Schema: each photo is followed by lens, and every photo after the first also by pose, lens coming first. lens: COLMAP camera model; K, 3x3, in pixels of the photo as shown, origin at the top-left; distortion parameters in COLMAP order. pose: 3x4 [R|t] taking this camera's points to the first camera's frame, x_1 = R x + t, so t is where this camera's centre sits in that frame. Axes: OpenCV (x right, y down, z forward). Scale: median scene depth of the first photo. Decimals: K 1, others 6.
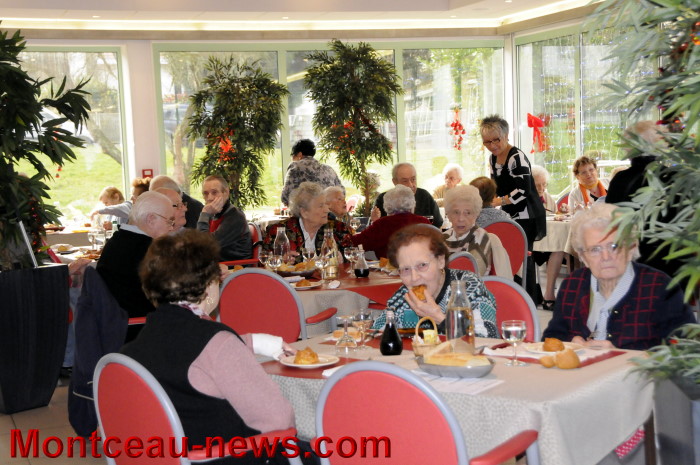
lens RADIAL K [[1193.1, 0, 349.8], [0, 1193.1, 232.8], [0, 0, 1]] dist [0.064248, 0.000000]
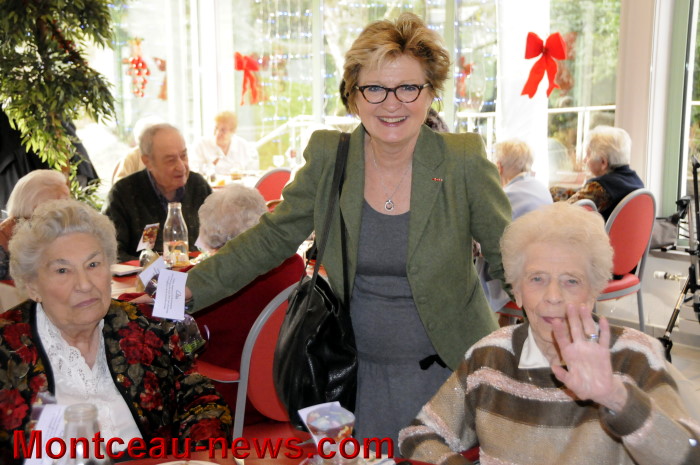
lens RADIAL K [[1028.9, 0, 350.3], [0, 1028.9, 231.9], [0, 0, 1]] dist [0.033375, 0.000000]
pose [[0.922505, -0.016834, 0.385617, -0.050097], [-0.007173, 0.998128, 0.060732, -0.035368], [-0.385918, -0.058791, 0.920658, 0.493012]]
